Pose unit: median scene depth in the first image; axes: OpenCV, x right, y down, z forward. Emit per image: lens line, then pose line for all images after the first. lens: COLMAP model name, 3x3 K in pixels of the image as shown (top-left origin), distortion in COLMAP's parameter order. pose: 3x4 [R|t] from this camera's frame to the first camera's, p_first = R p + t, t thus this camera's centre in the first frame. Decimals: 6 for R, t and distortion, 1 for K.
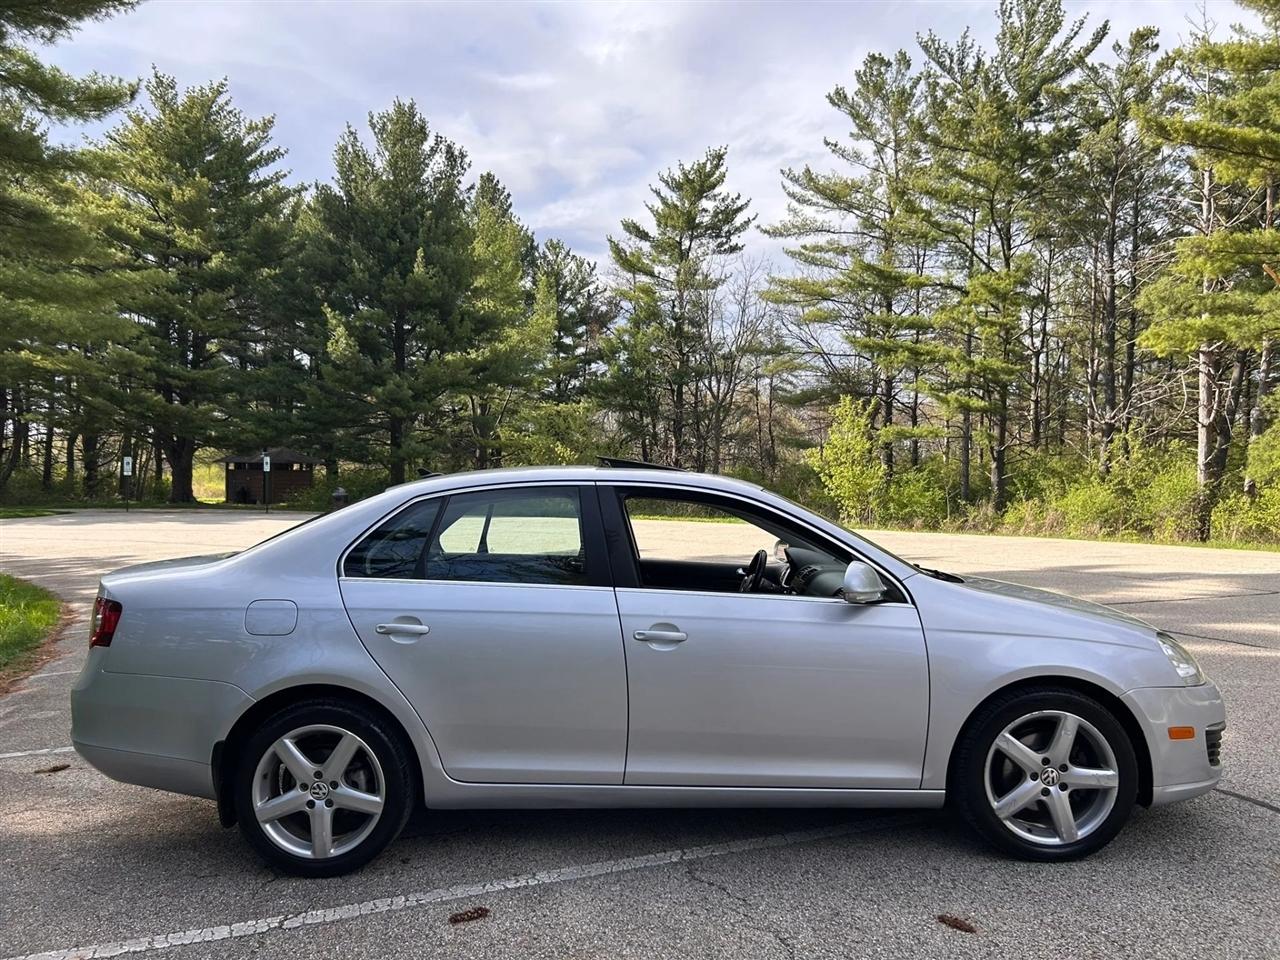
lens RADIAL K [[951.1, 0, 634.8], [0, 951.1, 490.8], [0, 0, 1]] dist [0.045499, -0.047230]
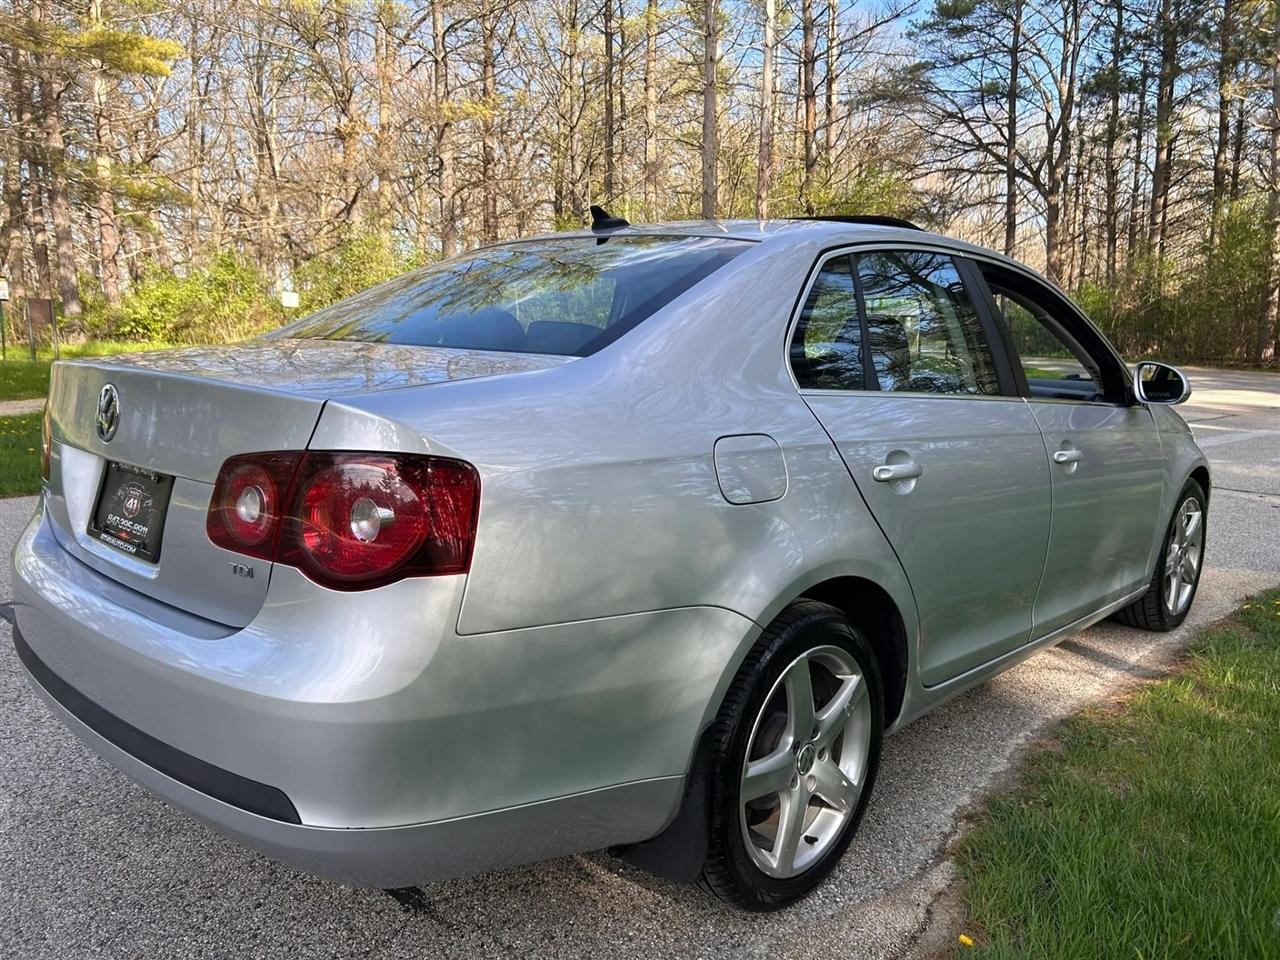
lens RADIAL K [[951.1, 0, 634.8], [0, 951.1, 490.8], [0, 0, 1]] dist [0.045499, -0.047230]
pose [[0.689589, -0.094166, 0.718053, -0.794931], [-0.033837, 0.986238, 0.161832, 0.064697], [-0.723410, -0.135894, 0.676912, 0.710304]]
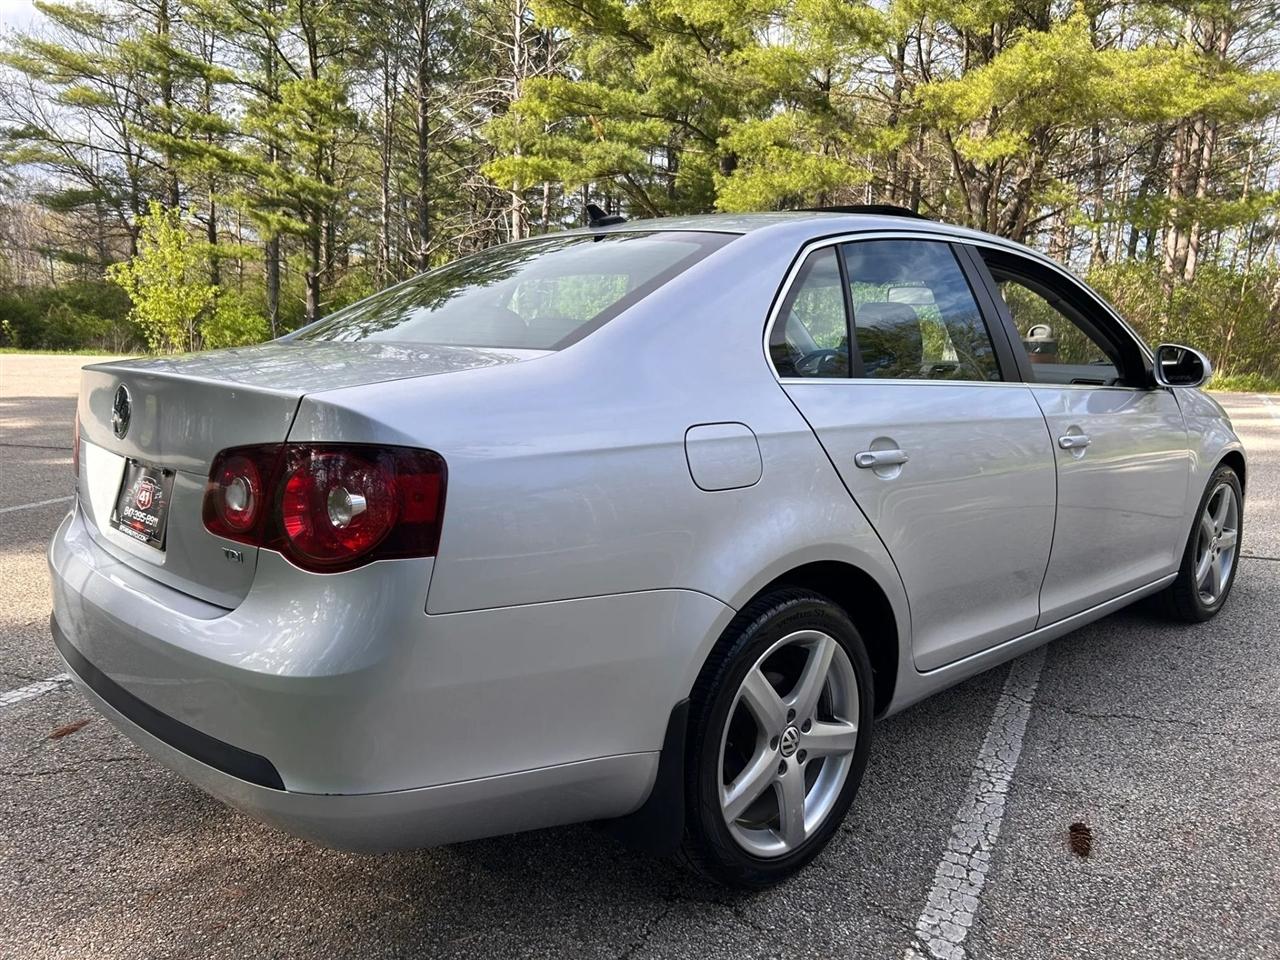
lens RADIAL K [[951.1, 0, 634.8], [0, 951.1, 490.8], [0, 0, 1]] dist [0.045499, -0.047230]
pose [[0.732379, -0.105630, 0.672654, -0.776184], [-0.012302, 0.985680, 0.168180, 0.064653], [-0.680786, -0.131446, 0.720592, 0.663688]]
